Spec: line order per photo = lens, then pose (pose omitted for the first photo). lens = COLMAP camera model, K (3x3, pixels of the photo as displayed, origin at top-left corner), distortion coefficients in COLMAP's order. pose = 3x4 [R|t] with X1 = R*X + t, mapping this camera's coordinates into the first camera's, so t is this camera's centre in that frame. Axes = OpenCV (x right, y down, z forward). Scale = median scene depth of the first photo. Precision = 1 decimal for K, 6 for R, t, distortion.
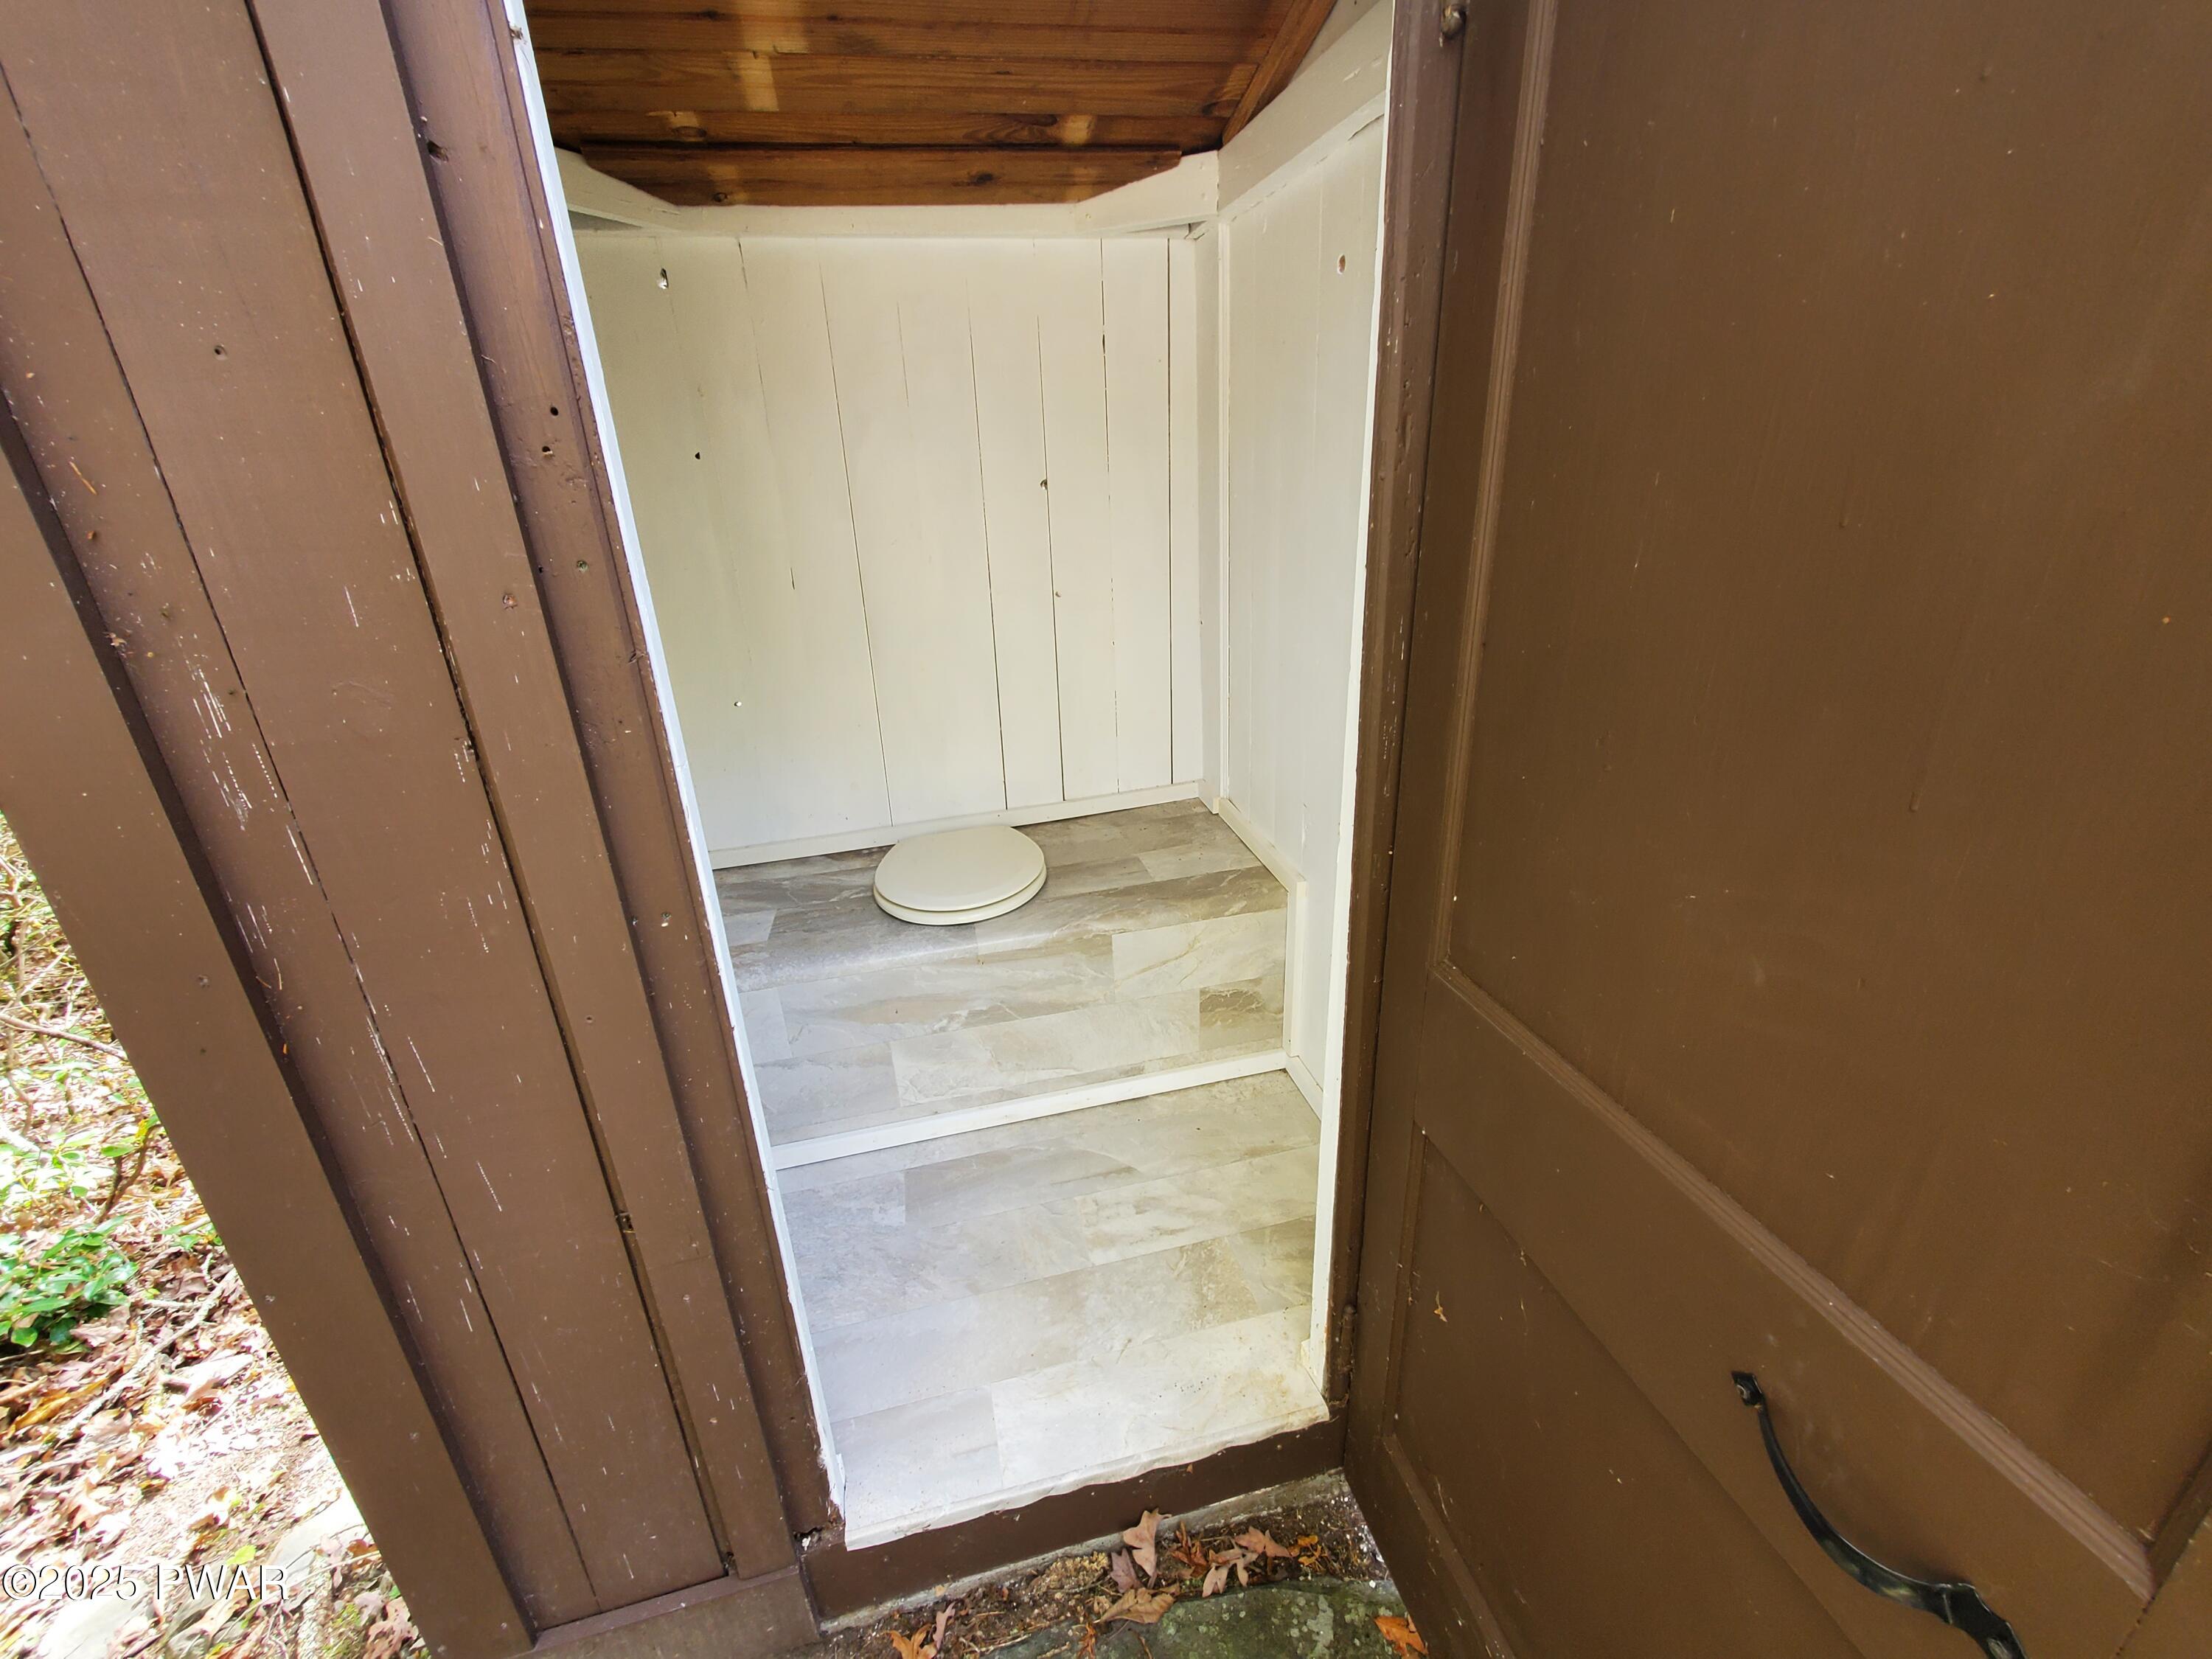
lens RADIAL K [[907.4, 0, 1110.5], [0, 907.4, 832.8], [0, 0, 1]] dist [0.003594, 0.000360]
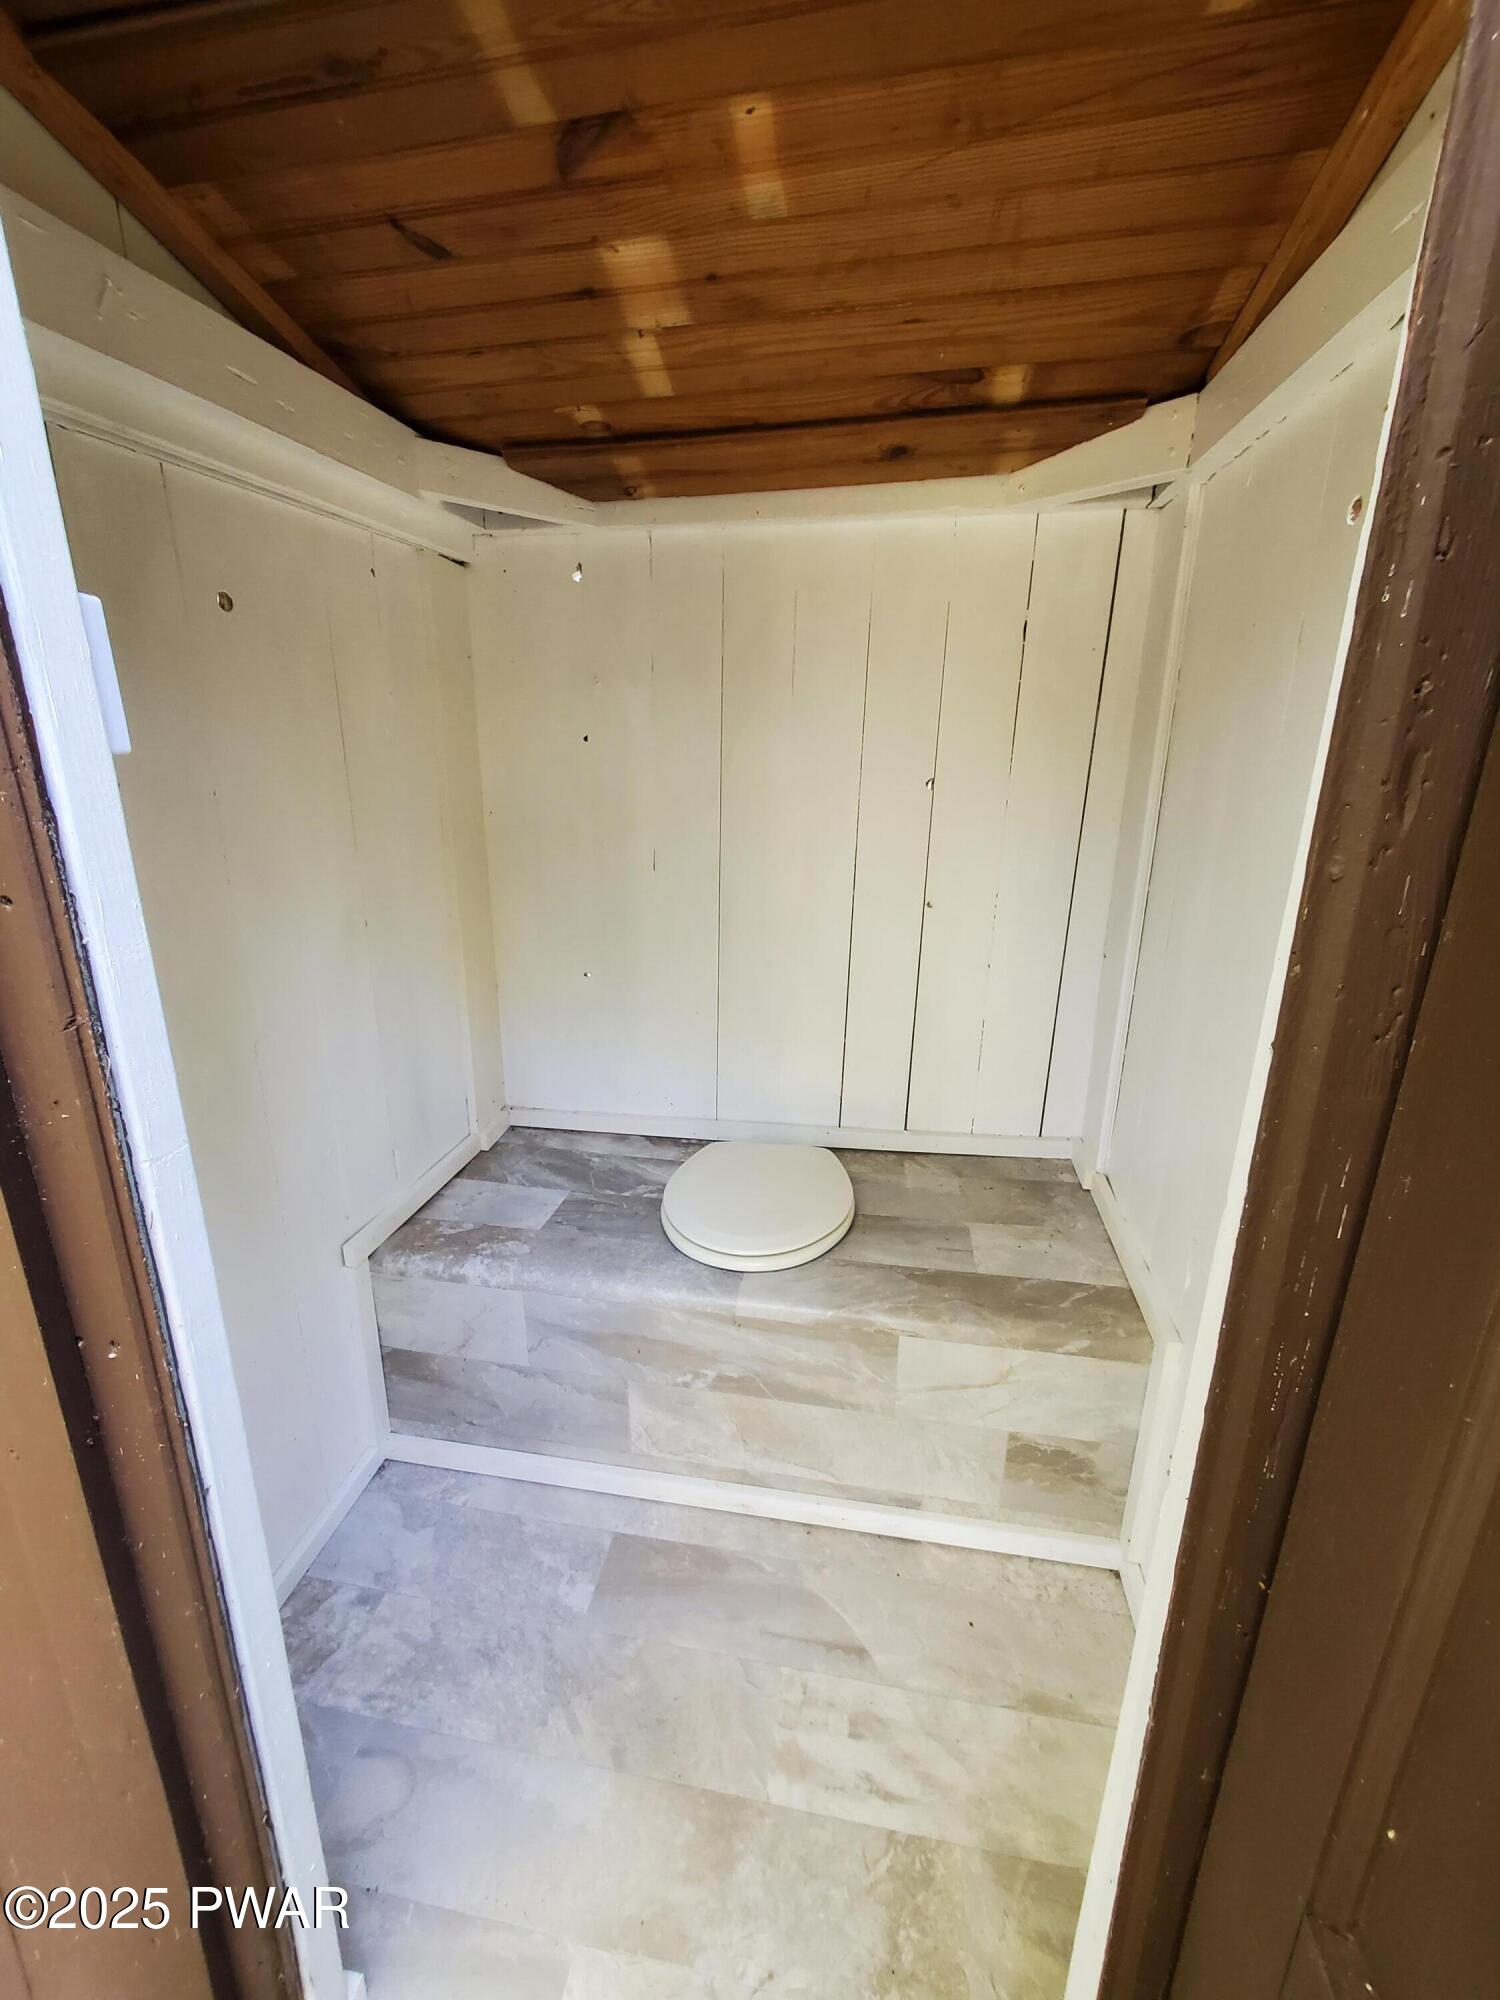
lens RADIAL K [[820.4, 0, 731.7], [0, 820.4, 992.0], [0, 0, 1]] dist [0.003594, 0.000360]
pose [[0.916268, 0.157535, -0.368286, 0.089486], [-0.189318, 0.980560, -0.051573, -0.125288], [0.353002, 0.116978, 0.928281, 0.250605]]
